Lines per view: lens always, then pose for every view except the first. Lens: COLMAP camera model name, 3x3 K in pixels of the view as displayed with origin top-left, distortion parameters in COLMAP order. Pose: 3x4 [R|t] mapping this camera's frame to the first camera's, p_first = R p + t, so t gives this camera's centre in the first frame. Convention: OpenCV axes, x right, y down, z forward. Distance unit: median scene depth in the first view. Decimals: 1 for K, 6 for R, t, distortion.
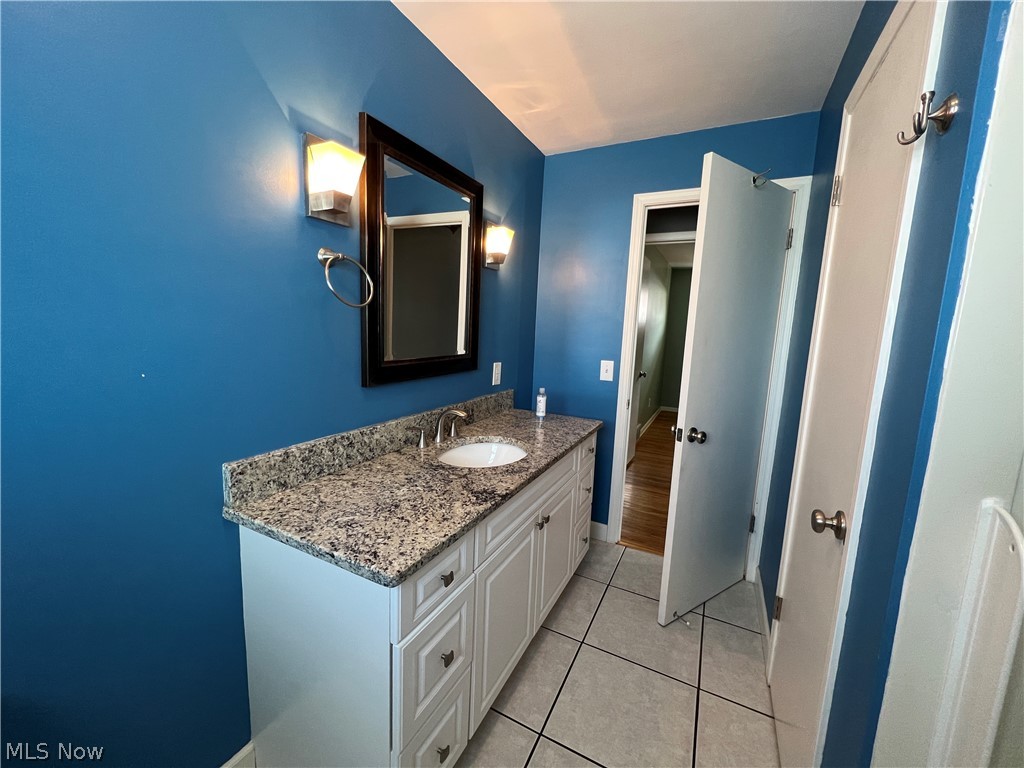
lens RADIAL K [[407.8, 0, 514.4], [0, 407.8, 376.0], [0, 0, 1]] dist [-0.000076, -0.000088]
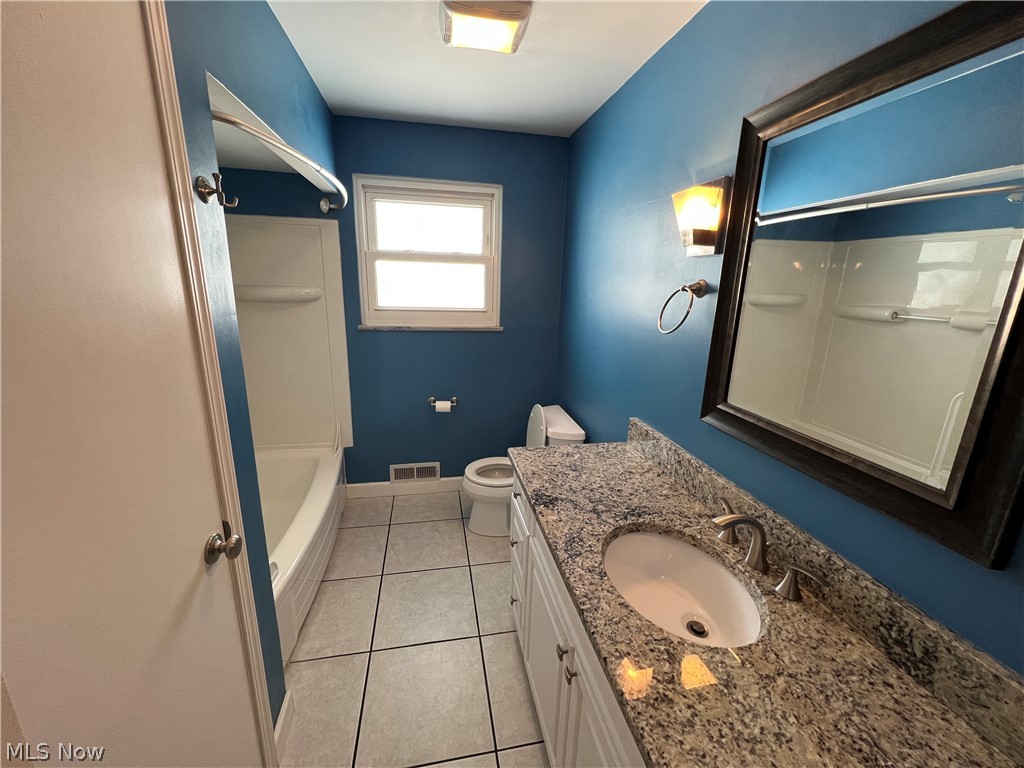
lens RADIAL K [[407.8, 0, 510.5], [0, 407.8, 384.9], [0, 0, 1]] dist [-0.000076, -0.000088]
pose [[-0.786714, 0.096911, -0.609663, 0.589360], [-0.132703, 0.937963, 0.320337, -0.313318], [0.602886, 0.332917, -0.725048, 1.488036]]
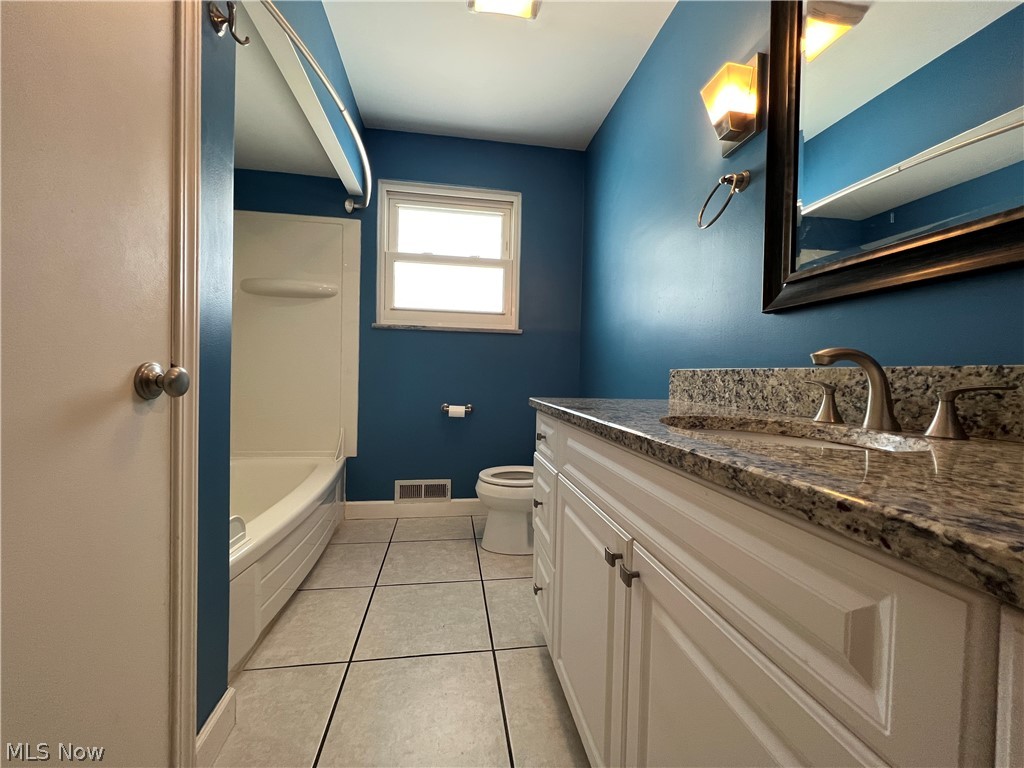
lens RADIAL K [[407.8, 0, 510.9], [0, 407.8, 386.3], [0, 0, 1]] dist [-0.000076, -0.000088]
pose [[-0.811071, -0.038874, -0.583655, 0.515086], [-0.123933, 0.986557, 0.106514, 0.151740], [0.571668, 0.158725, -0.804986, 1.470547]]
